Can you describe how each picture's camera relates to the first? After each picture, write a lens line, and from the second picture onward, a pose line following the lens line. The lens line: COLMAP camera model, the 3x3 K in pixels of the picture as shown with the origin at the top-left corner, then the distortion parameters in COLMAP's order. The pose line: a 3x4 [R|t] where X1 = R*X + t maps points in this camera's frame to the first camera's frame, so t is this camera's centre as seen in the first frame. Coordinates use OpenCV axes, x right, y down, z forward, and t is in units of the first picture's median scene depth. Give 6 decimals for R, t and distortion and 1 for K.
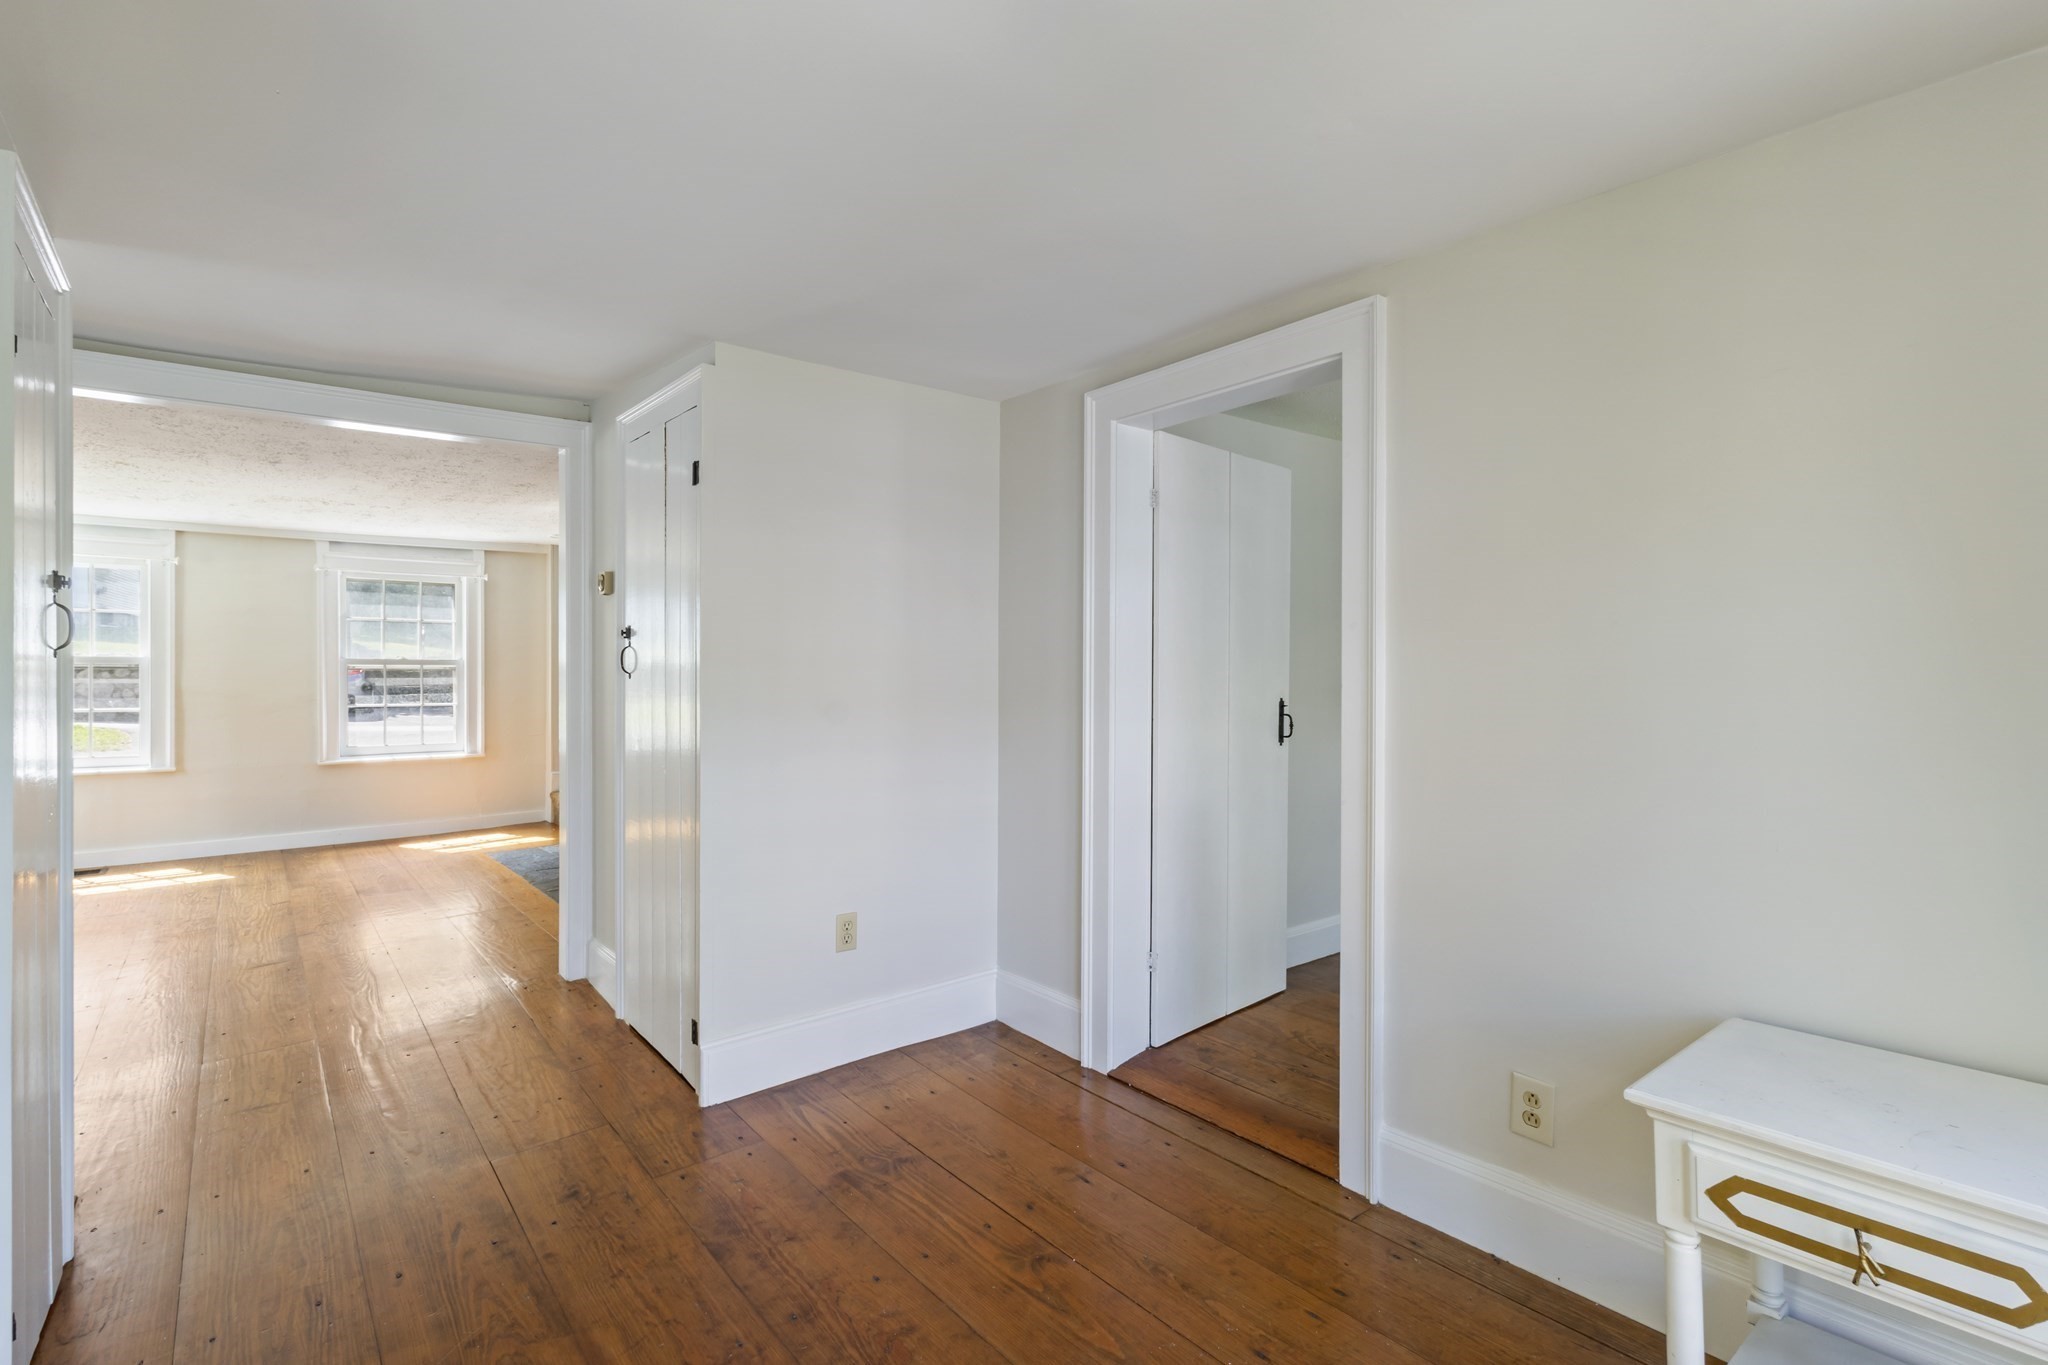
lens RADIAL K [[946.9, 0, 1018.1], [0, 946.9, 682.2], [0, 0, 1]] dist [0.005294, -0.000600]
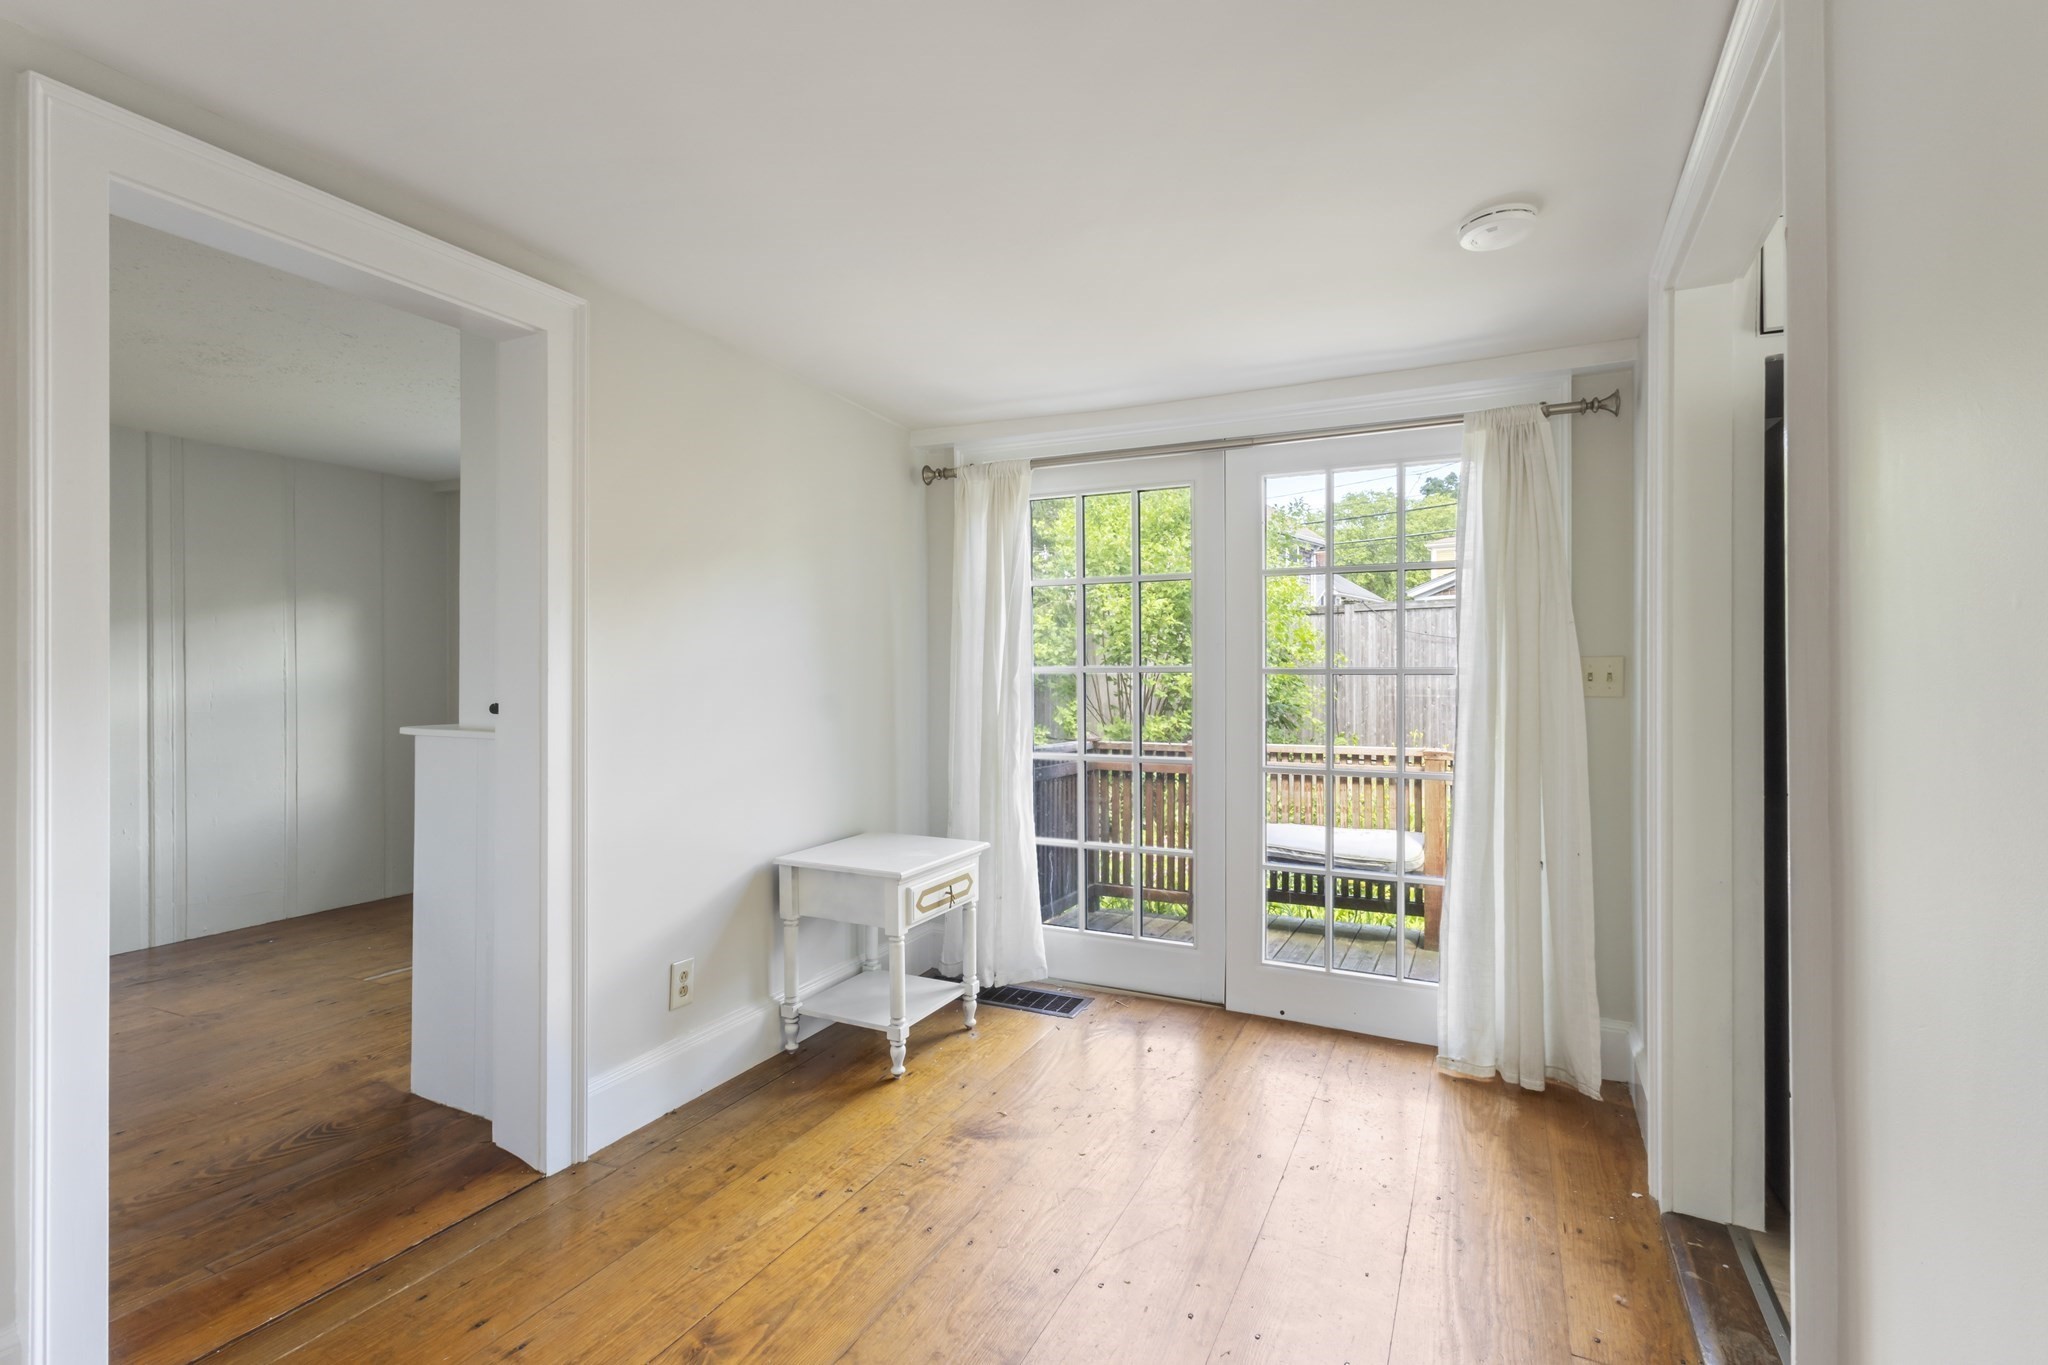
lens RADIAL K [[946.9, 0, 1030.5], [0, 946.9, 676.3], [0, 0, 1]] dist [0.005294, -0.000600]
pose [[-0.417033, -0.007089, 0.908864, -0.281321], [0.000036, 0.999969, 0.007816, 0.000610], [-0.908891, 0.003292, -0.417020, 0.352286]]
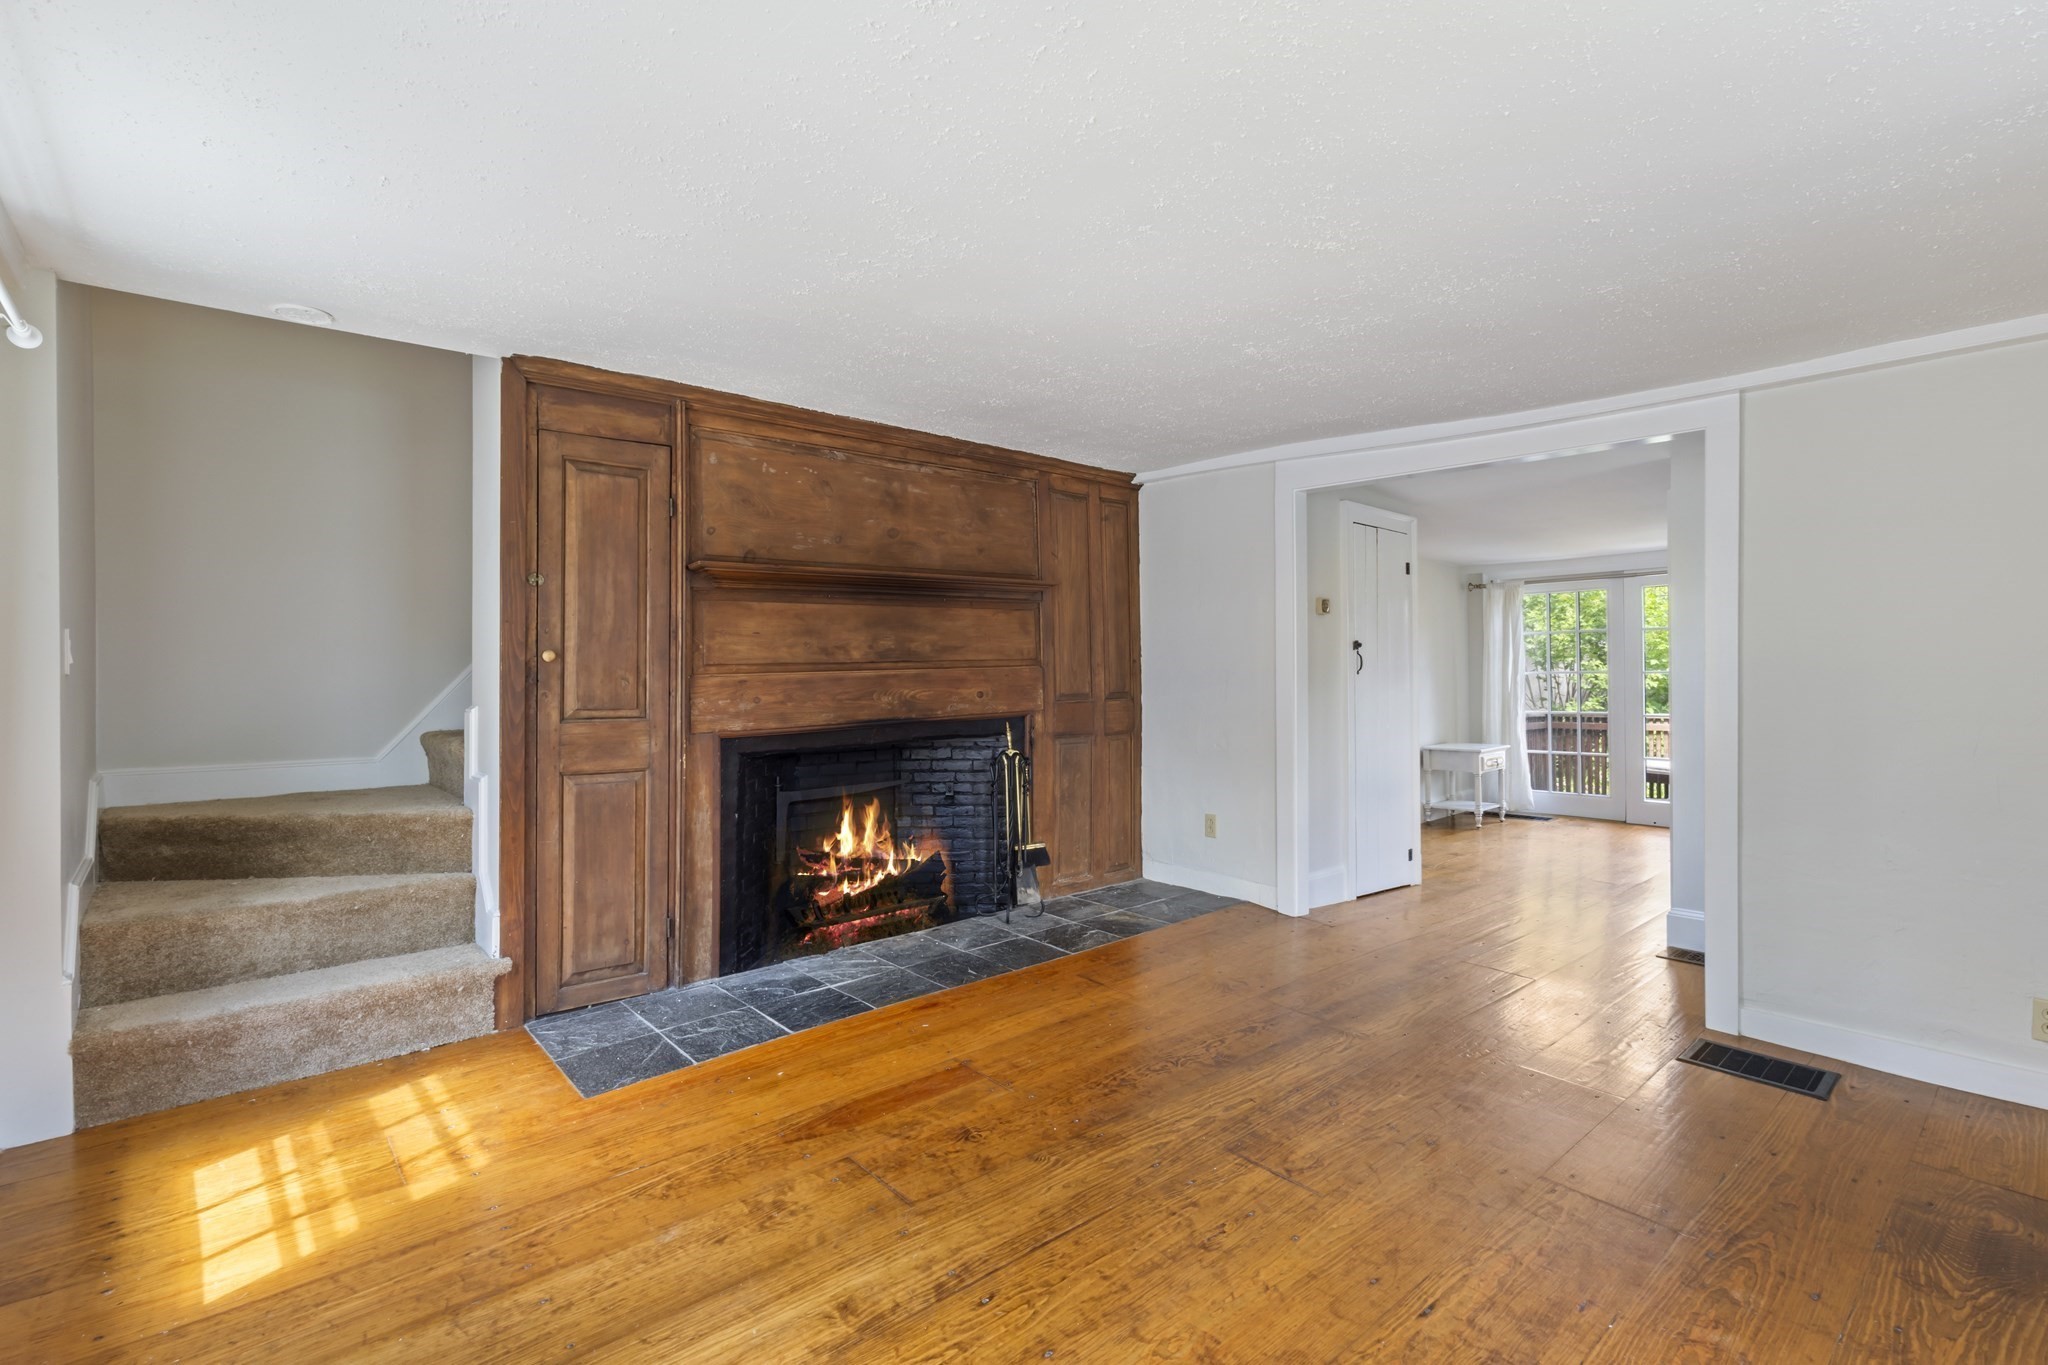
lens RADIAL K [[946.9, 0, 1025.2], [0, 946.9, 682.6], [0, 0, 1]] dist [0.005294, -0.000600]
pose [[-0.039908, -0.008942, 0.999163, -1.031526], [0.012230, 0.999881, 0.009437, -0.006585], [-0.999129, 0.012596, -0.039794, 0.849407]]
